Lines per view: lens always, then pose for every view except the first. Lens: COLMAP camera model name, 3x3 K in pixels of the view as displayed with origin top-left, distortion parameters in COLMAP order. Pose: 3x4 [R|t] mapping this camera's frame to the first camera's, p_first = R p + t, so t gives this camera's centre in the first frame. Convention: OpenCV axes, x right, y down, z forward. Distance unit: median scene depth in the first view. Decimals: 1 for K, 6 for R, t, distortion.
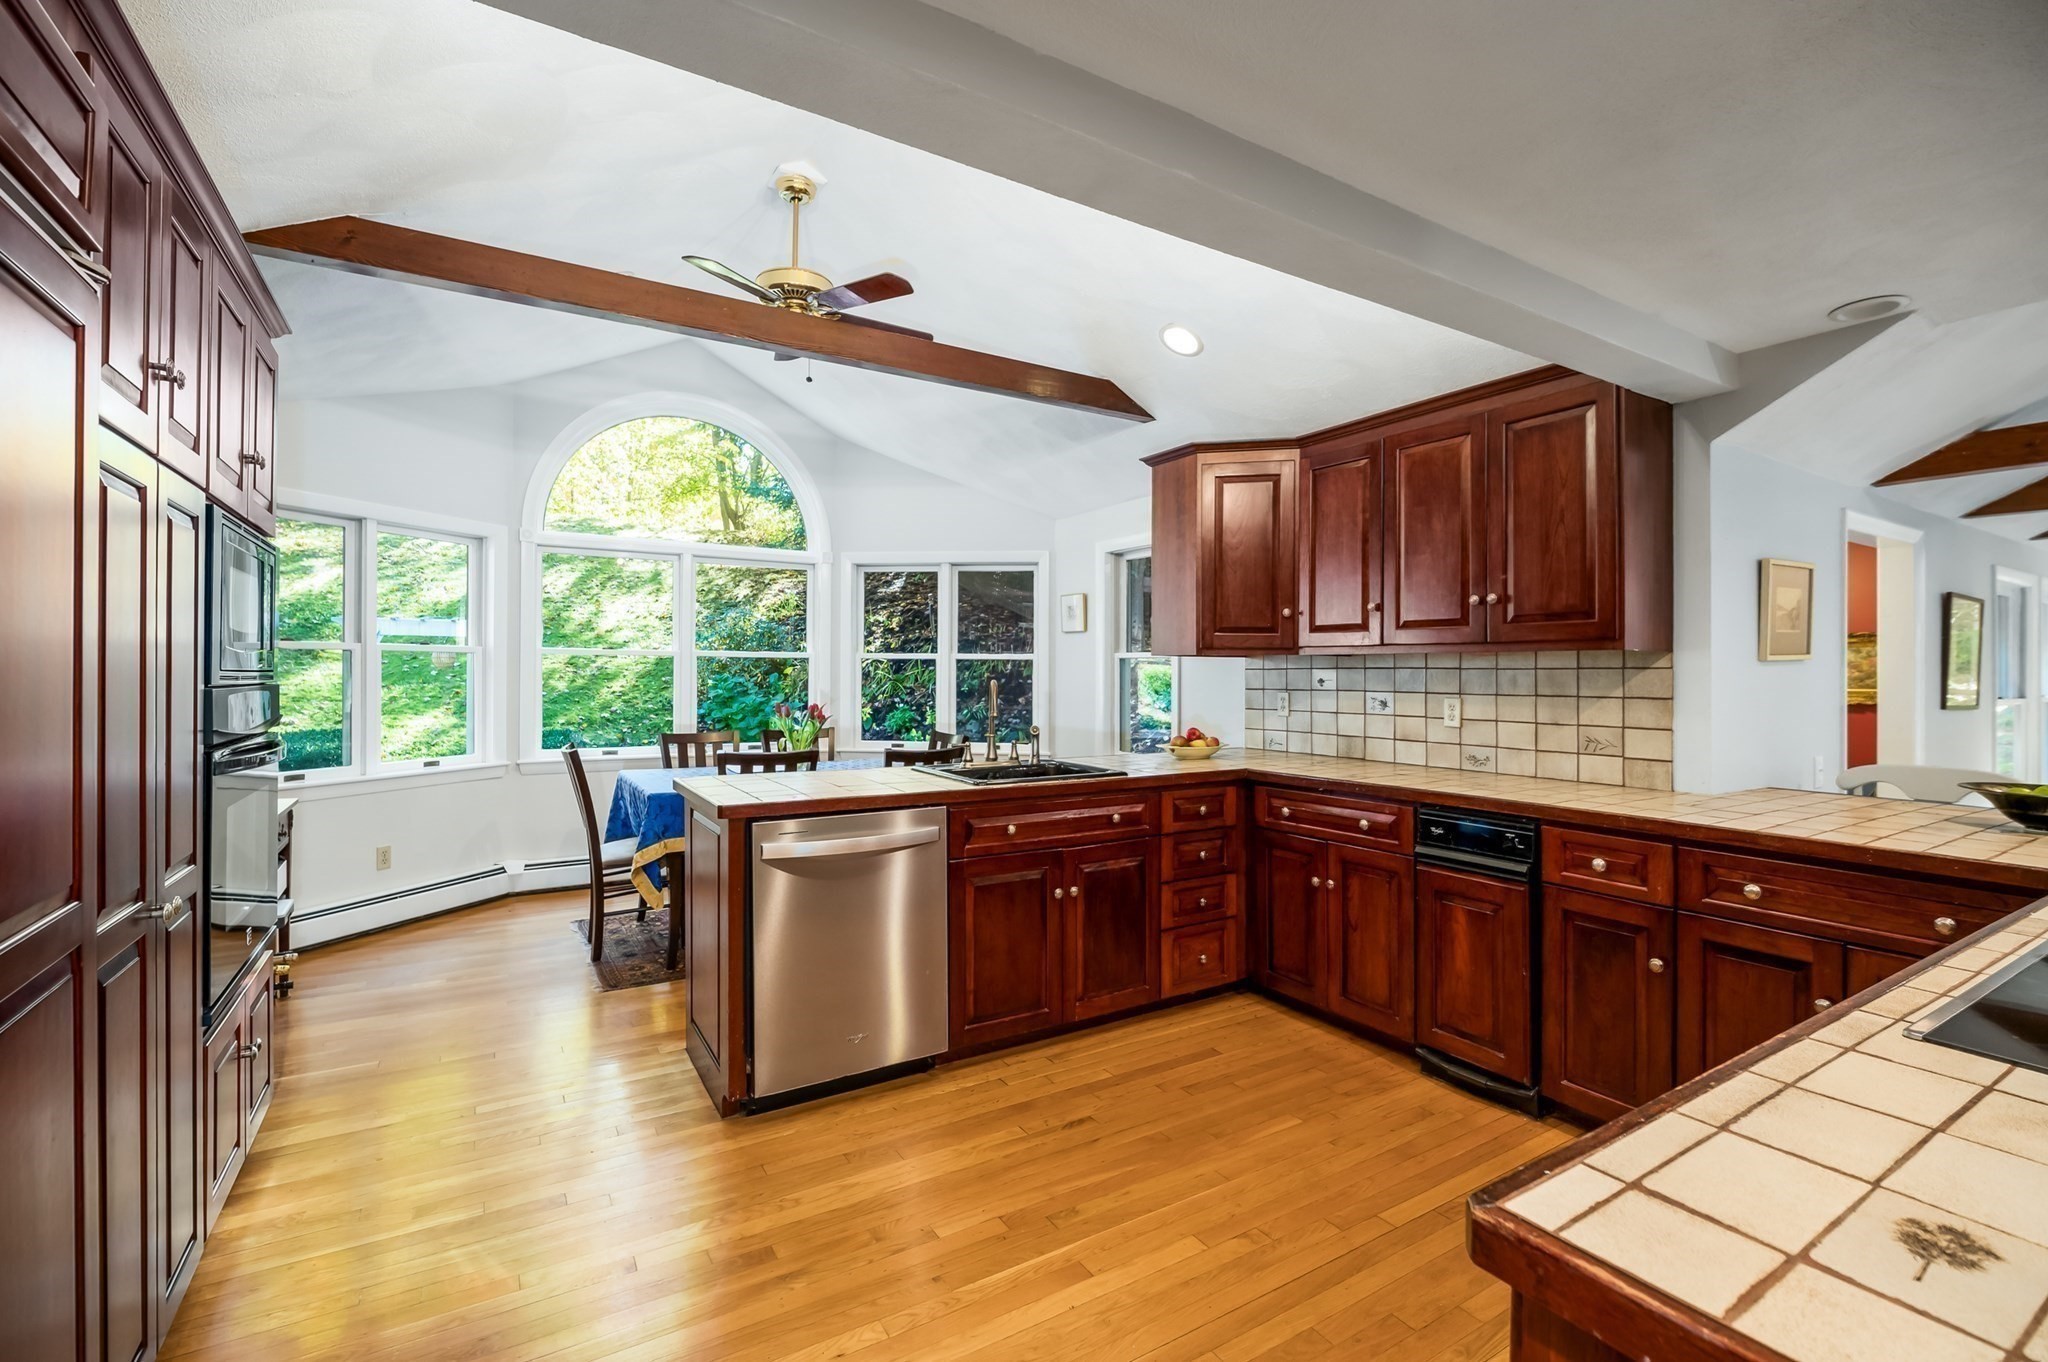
lens RADIAL K [[889.2, 0, 1027.0], [0, 889.2, 670.3], [0, 0, 1]] dist [0.001704, 0.000169]
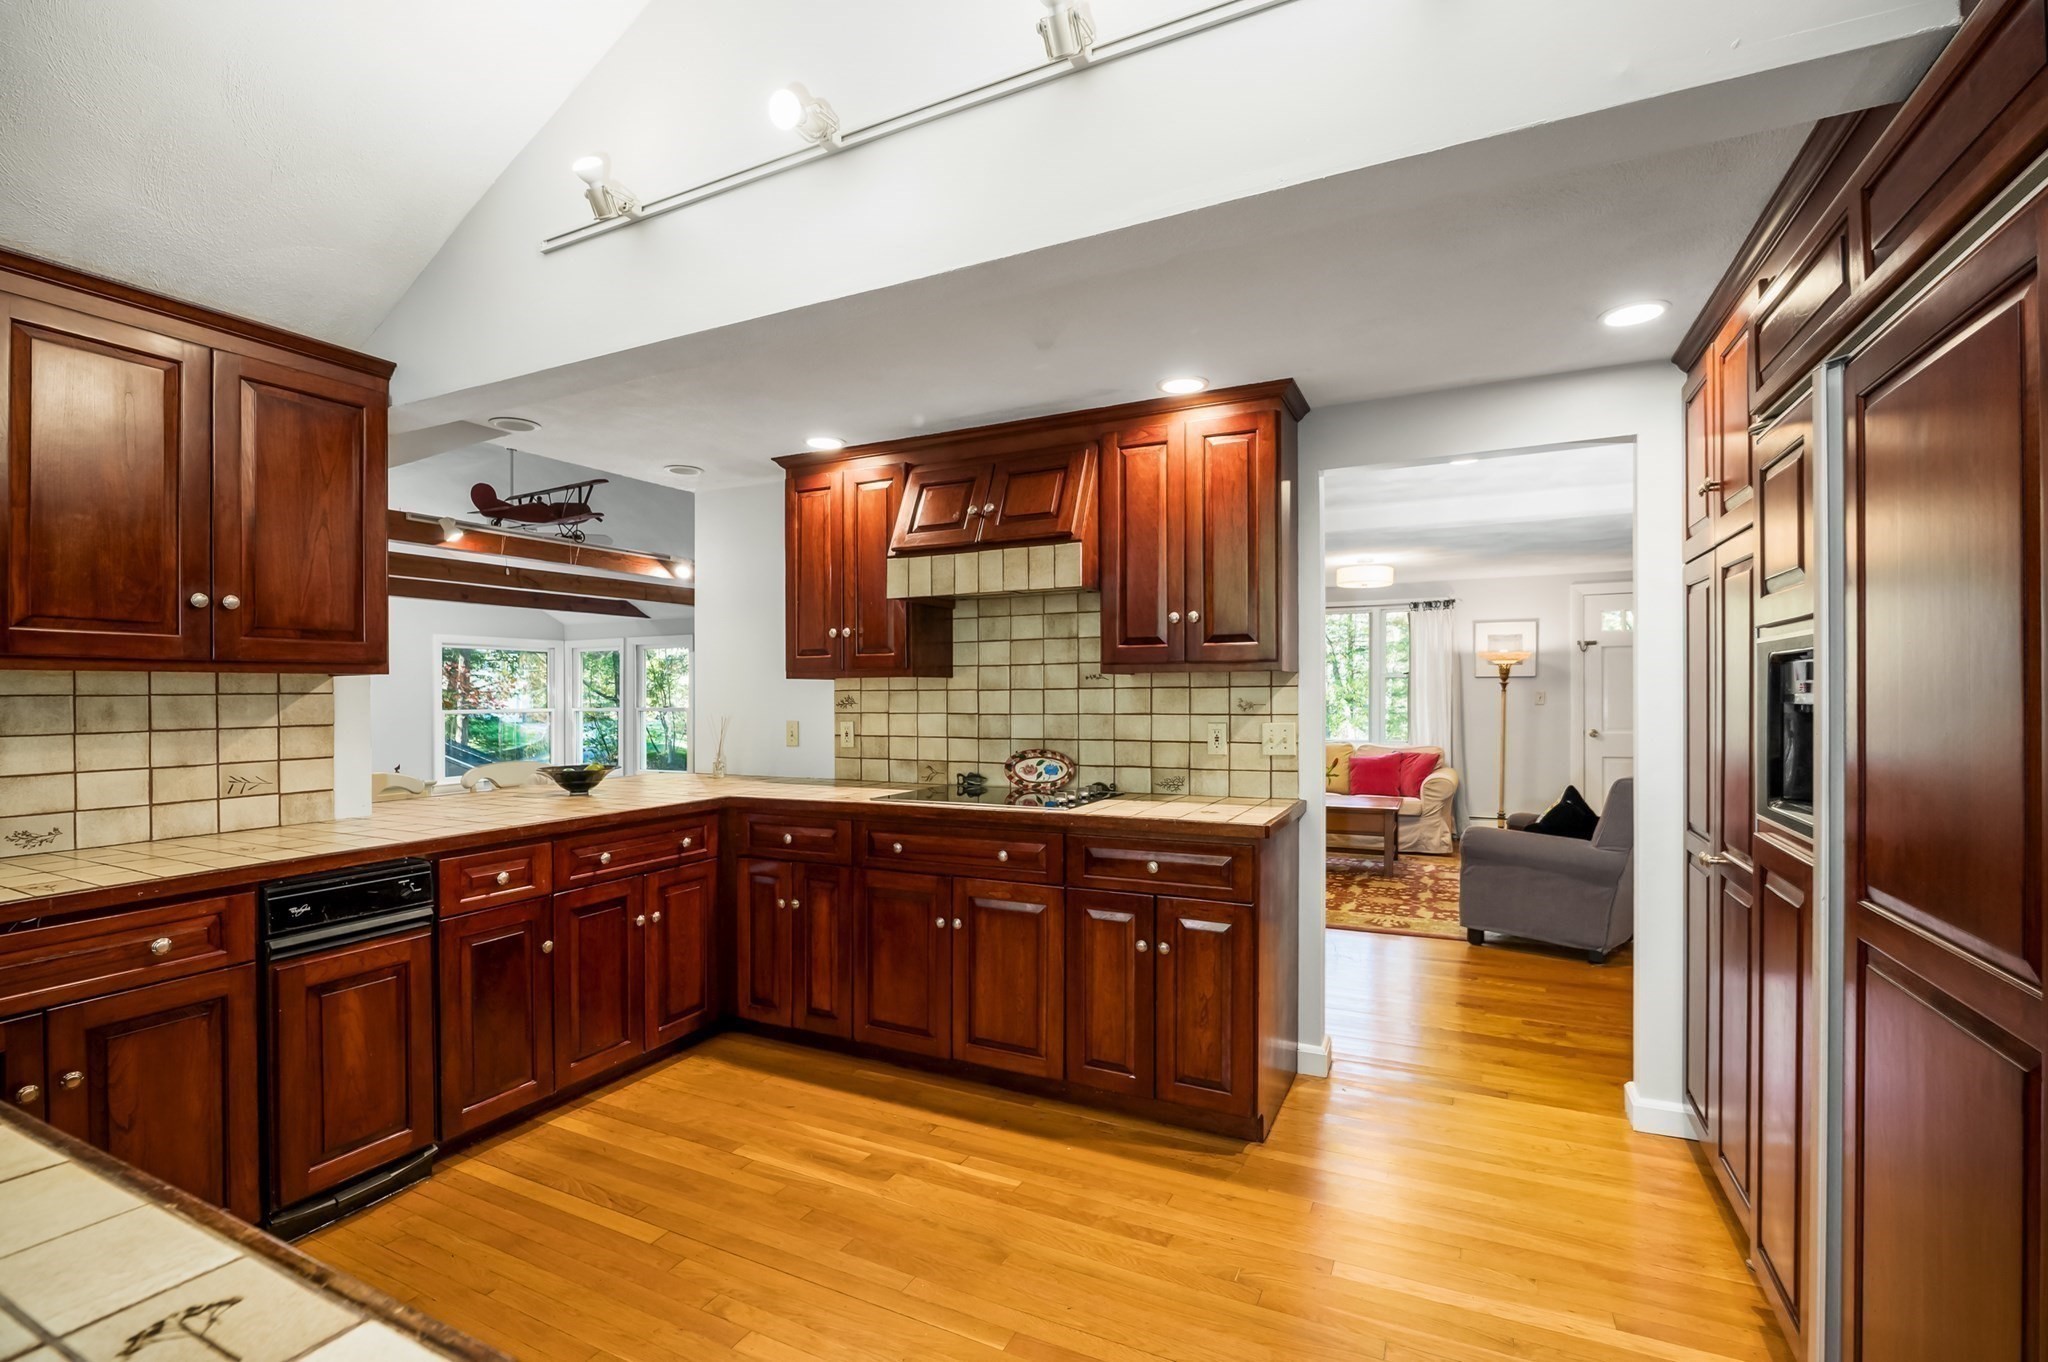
lens RADIAL K [[898.2, 0, 1025.2], [0, 898.2, 692.9], [0, 0, 1]] dist [-0.001630, -0.000270]
pose [[-0.532305, -0.002252, 0.846550, -0.512865], [0.001870, 0.999991, 0.003835, -0.005464], [-0.846551, 0.003624, -0.532296, 0.888567]]
